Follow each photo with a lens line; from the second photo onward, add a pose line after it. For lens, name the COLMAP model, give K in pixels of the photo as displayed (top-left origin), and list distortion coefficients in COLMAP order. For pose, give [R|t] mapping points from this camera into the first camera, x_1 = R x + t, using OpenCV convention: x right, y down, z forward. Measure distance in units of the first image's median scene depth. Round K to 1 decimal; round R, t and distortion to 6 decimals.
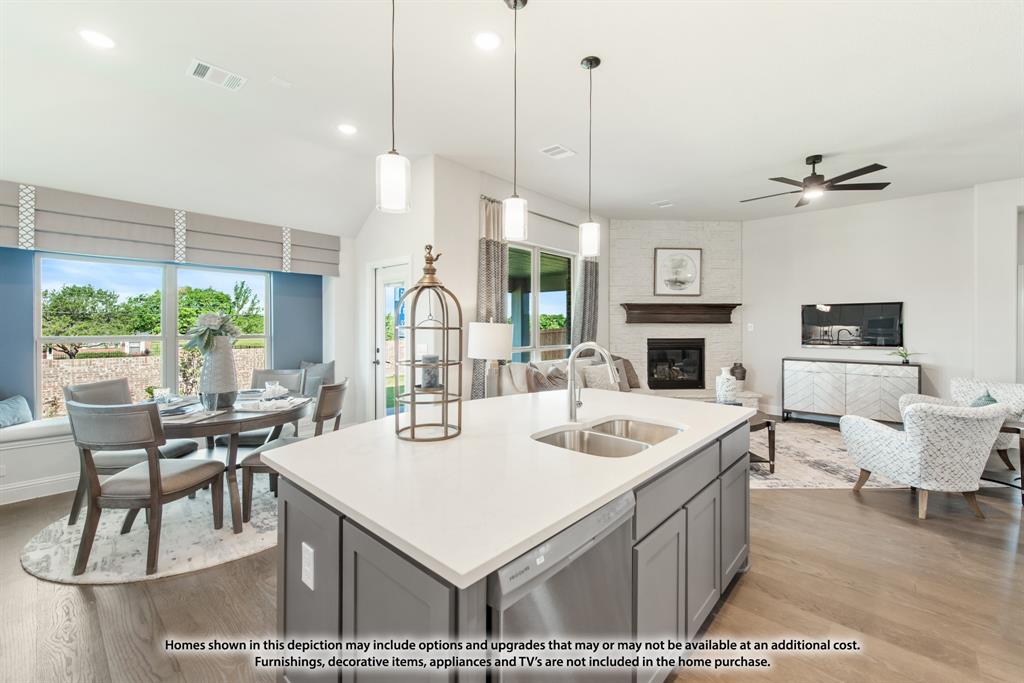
lens RADIAL K [[424.3, 0, 513.5], [0, 424.3, 325.3], [0, 0, 1]] dist [0.011460, -0.006087]
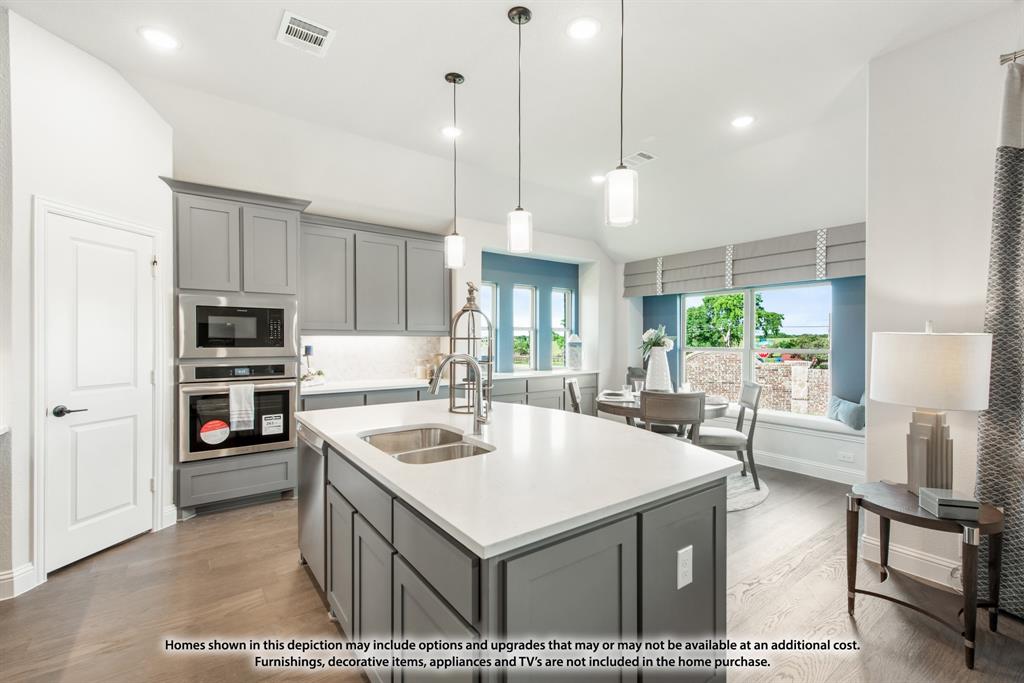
lens RADIAL K [[445.3, 0, 527.2], [0, 445.3, 341.3], [0, 0, 1]] dist [0.019756, -0.007365]
pose [[-0.189542, -0.000870, -0.981872, 0.413121], [-0.003545, 0.999994, -0.000202, 0.004045], [0.981866, 0.003443, -0.189544, 0.489844]]
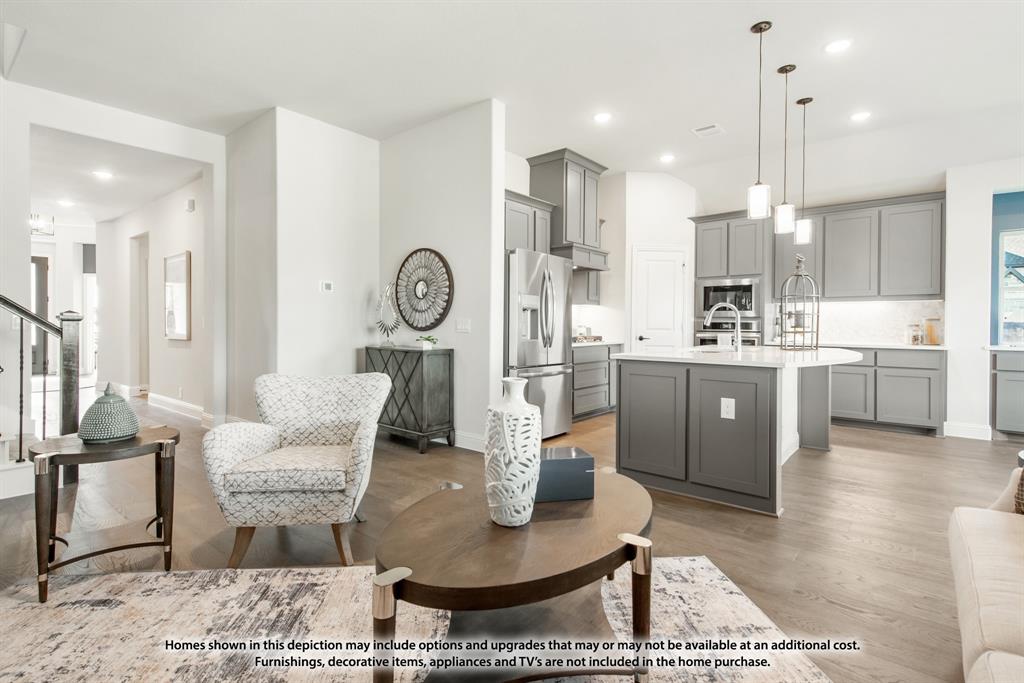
lens RADIAL K [[491.6, 0, 506.7], [0, 491.6, 329.3], [0, 0, 1]] dist [0.025275, -0.010984]
pose [[-0.999544, -0.008197, -0.029076, 0.395183], [-0.008584, 0.999876, 0.013186, 0.044719], [0.028964, 0.013429, -0.999490, 1.066432]]
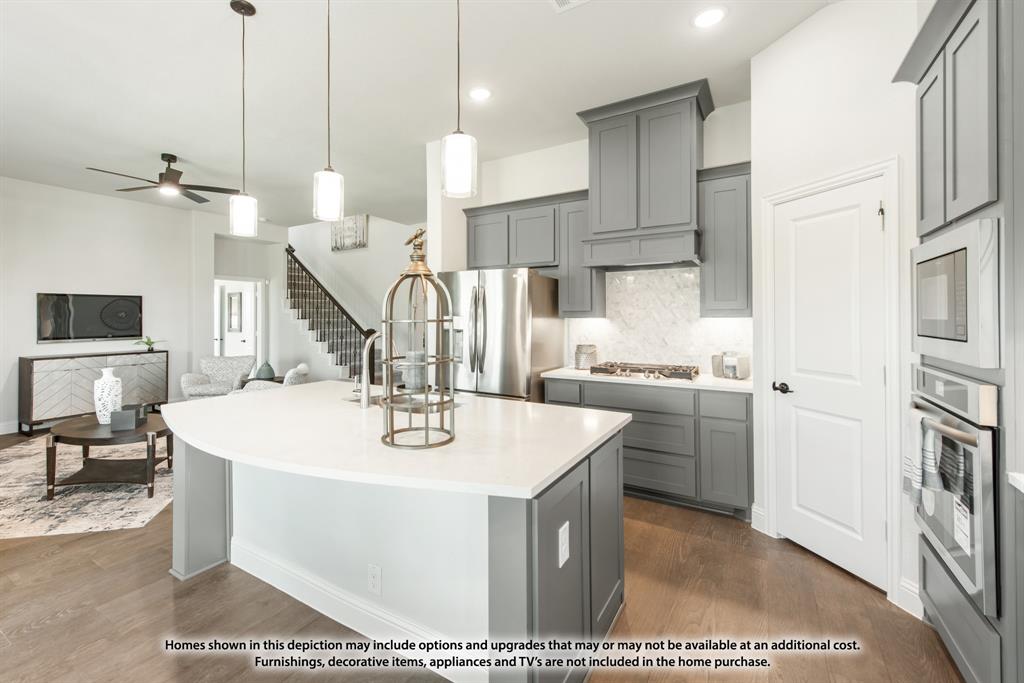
lens RADIAL K [[434.4, 0, 477.4], [0, 434.4, 314.1], [0, 0, 1]] dist [0.023178, -0.006468]
pose [[-0.154454, 0.004664, 0.987989, -0.367655], [0.001731, 0.999989, -0.004450, -0.001736], [-0.987998, 0.001022, -0.154461, 0.331596]]
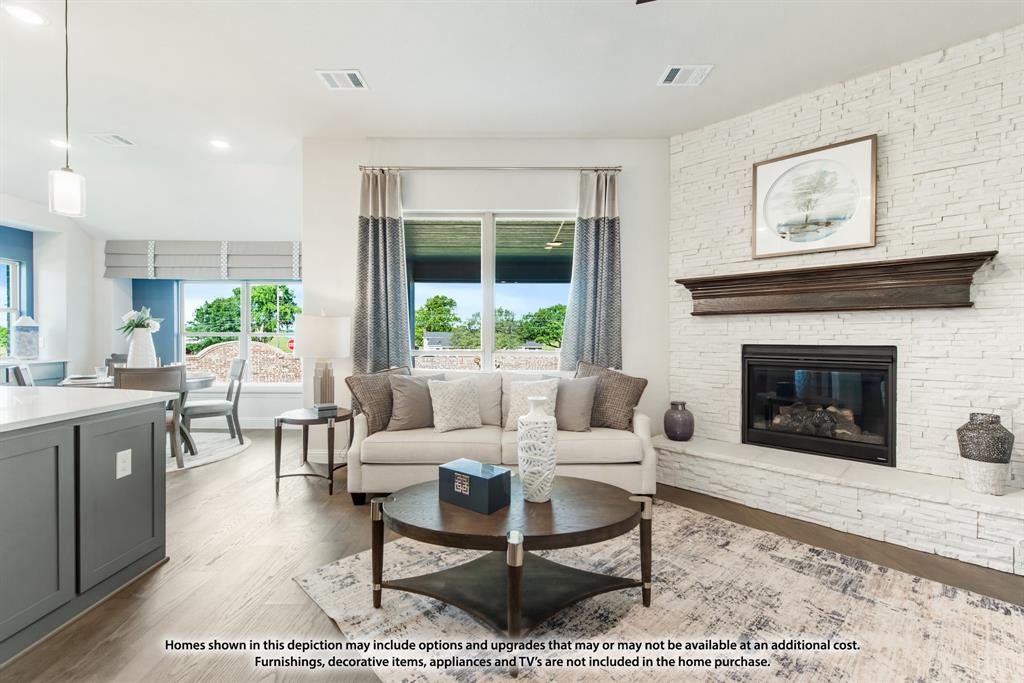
lens RADIAL K [[443.0, 0, 506.0], [0, 443.0, 339.1], [0, 0, 1]] dist [-0.000246, -0.000597]
pose [[0.668032, 0.004625, -0.744118, 0.637538], [-0.001960, 0.999988, 0.004455, 0.027447], [0.744130, -0.001518, 0.668033, 0.521805]]
